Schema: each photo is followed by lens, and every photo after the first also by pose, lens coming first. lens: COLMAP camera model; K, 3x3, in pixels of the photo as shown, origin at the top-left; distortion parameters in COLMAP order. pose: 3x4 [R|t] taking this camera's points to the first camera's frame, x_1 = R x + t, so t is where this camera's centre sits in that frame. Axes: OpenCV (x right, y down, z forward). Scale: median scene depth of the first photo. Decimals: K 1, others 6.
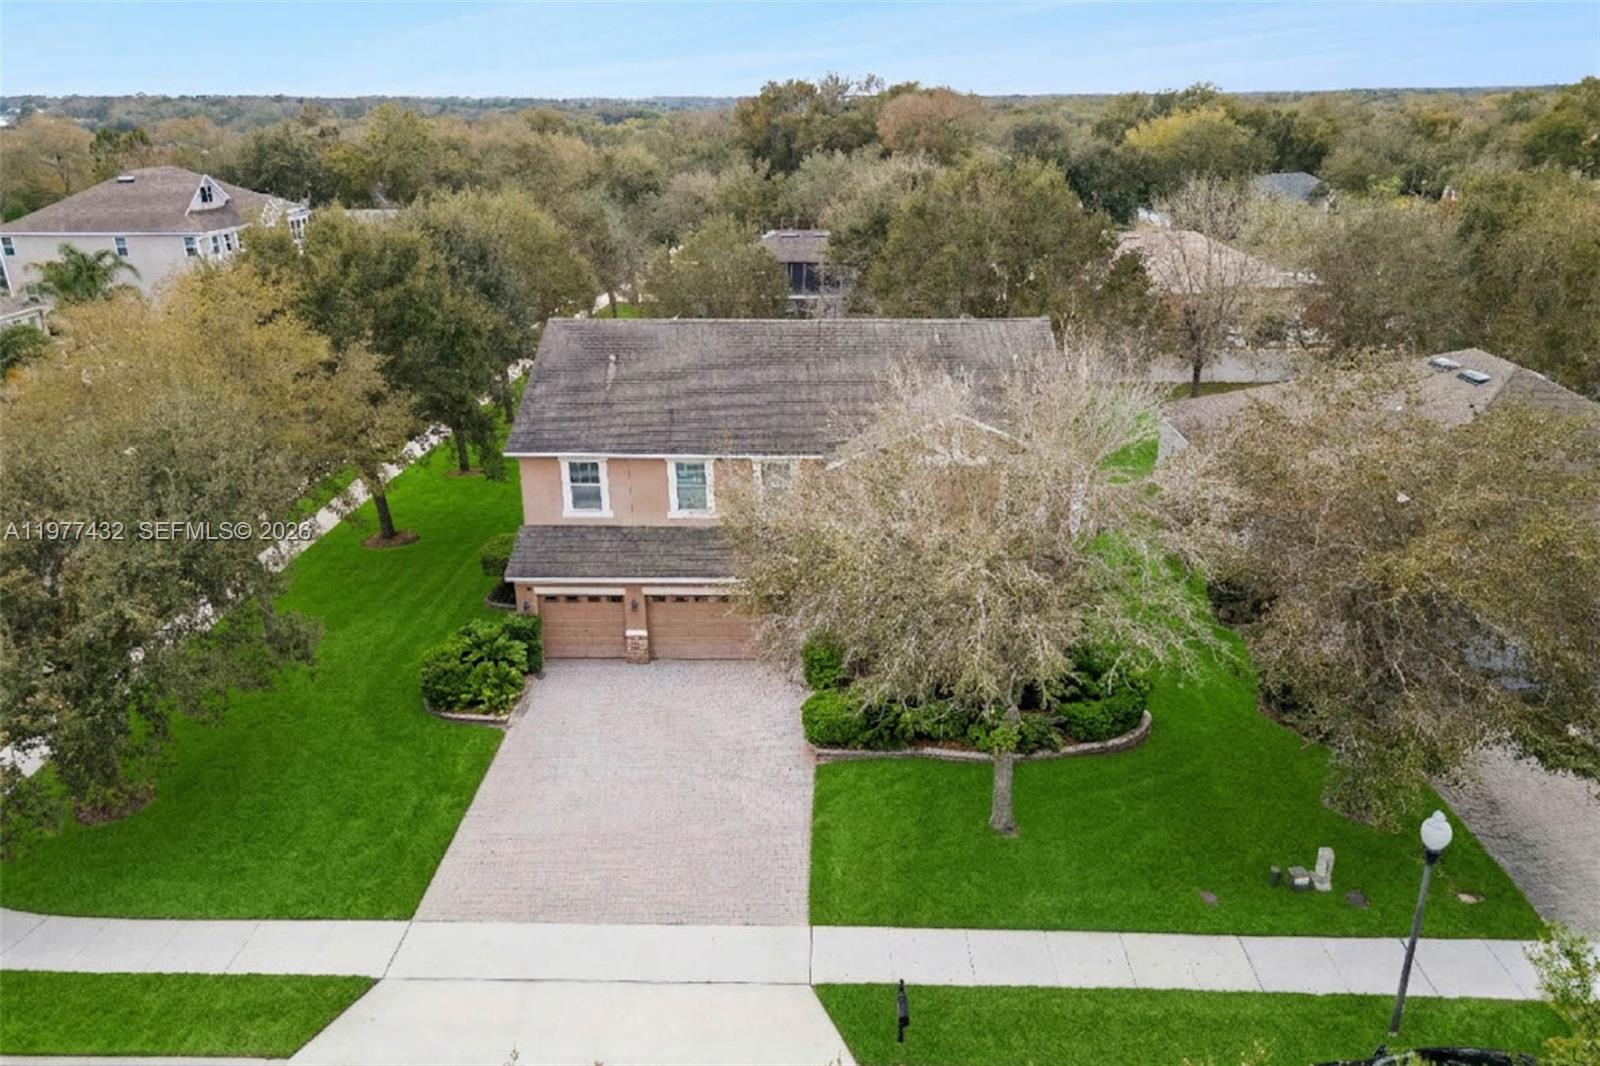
lens RADIAL K [[1146.6, 0, 795.5], [0, 1146.6, 534.8], [0, 0, 1]] dist [0.003375, -0.001002]
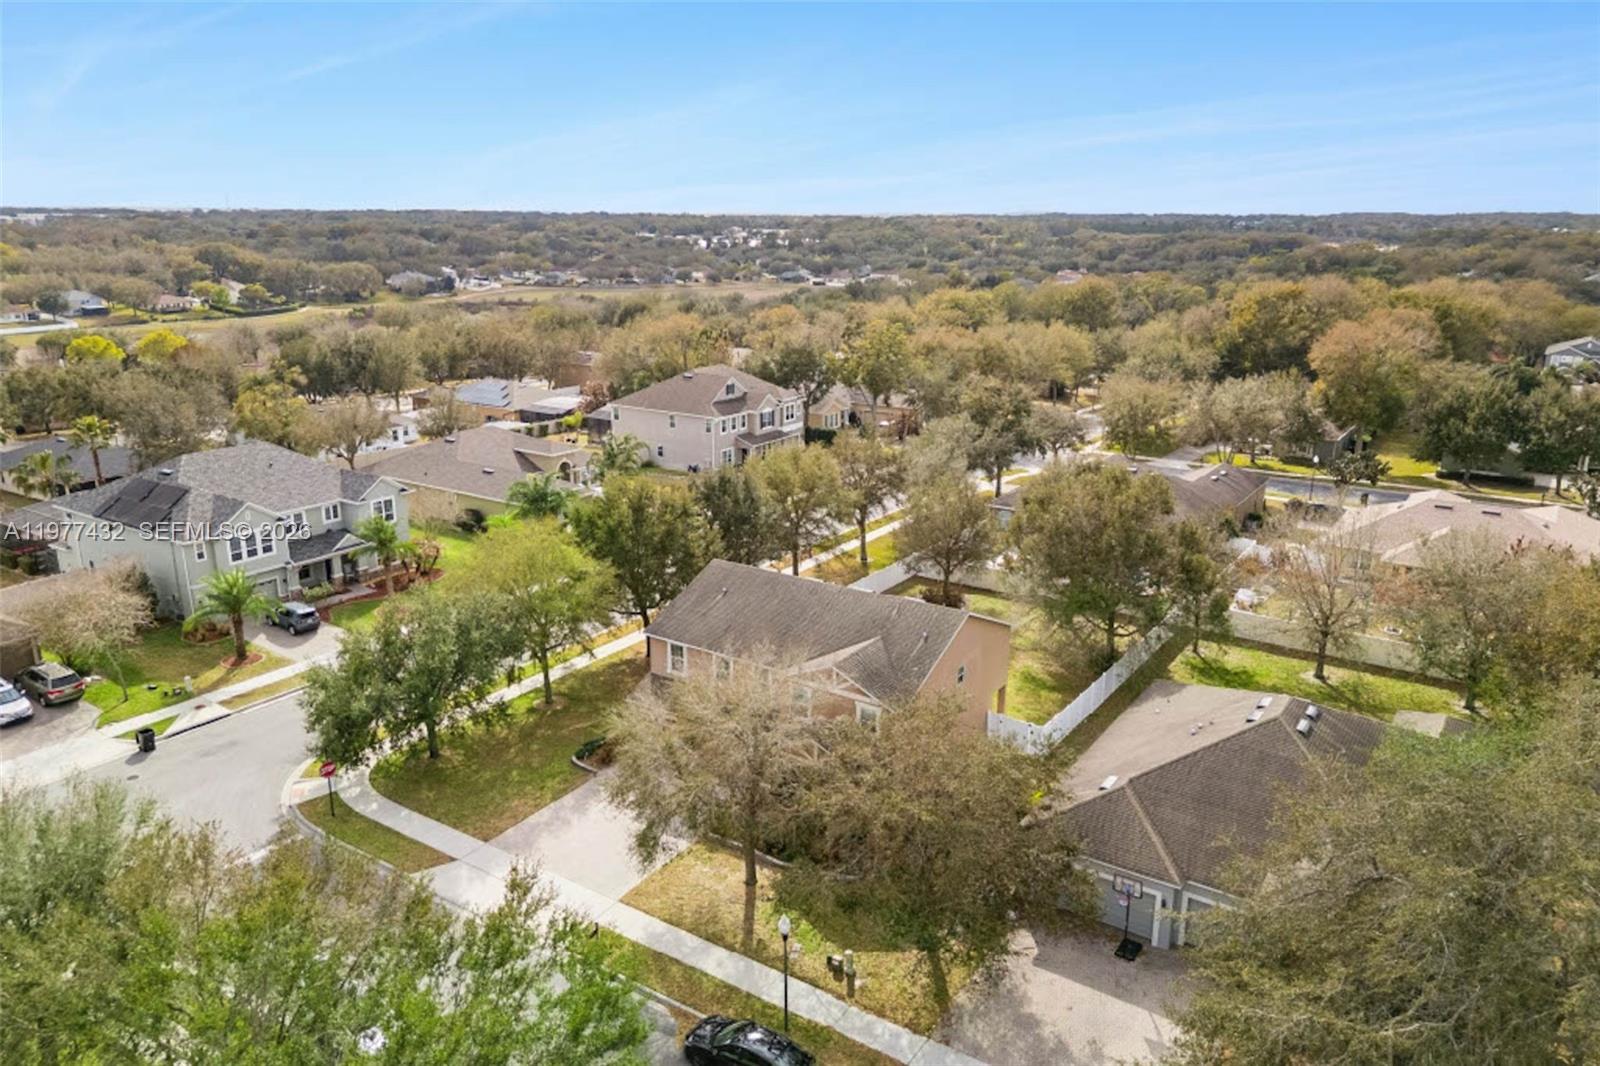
lens RADIAL K [[1179.6, 0, 767.2], [0, 1179.6, 488.8], [0, 0, 1]] dist [0.038327, -0.000790]
pose [[0.828137, 0.126558, -0.546052, 0.923084], [-0.193232, 0.978919, -0.066170, -0.208905], [0.526167, 0.160312, 0.835134, -0.534330]]
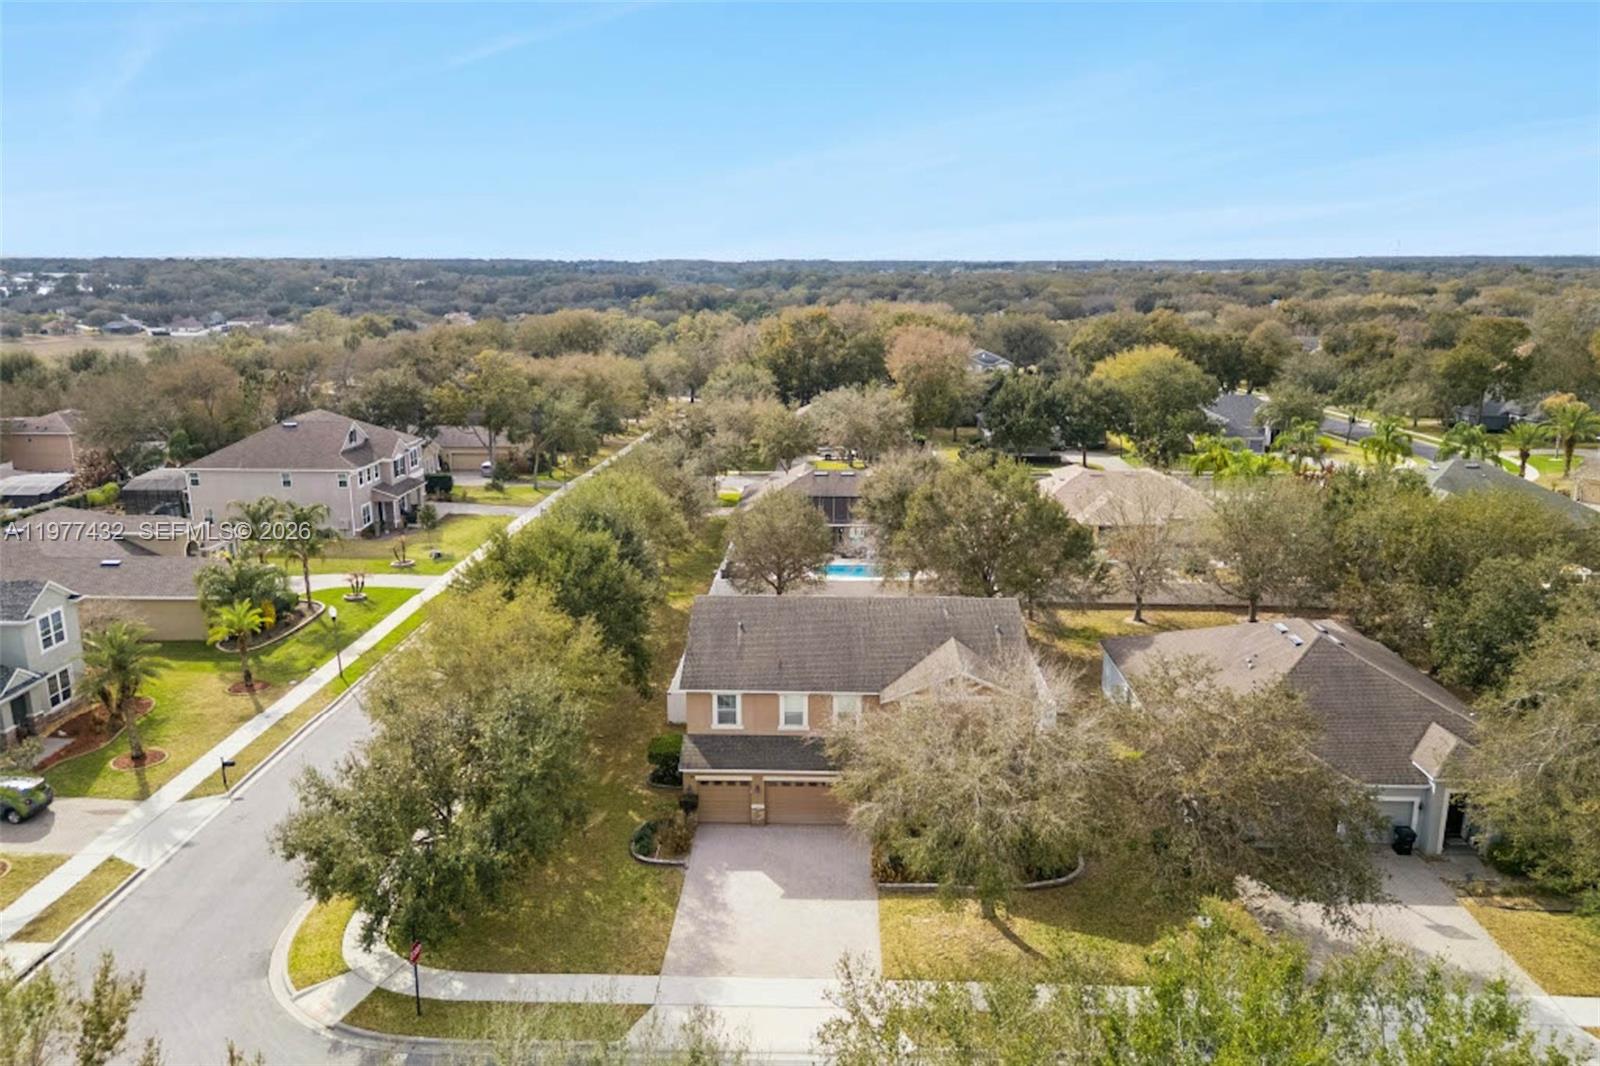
lens RADIAL K [[1179.6, 0, 767.2], [0, 1179.6, 488.8], [0, 0, 1]] dist [0.038327, -0.000790]
pose [[0.999860, 0.002760, -0.016525, -0.100275], [-0.005438, 0.986393, -0.164314, -0.076013], [0.015847, 0.164381, 0.986270, -0.657424]]
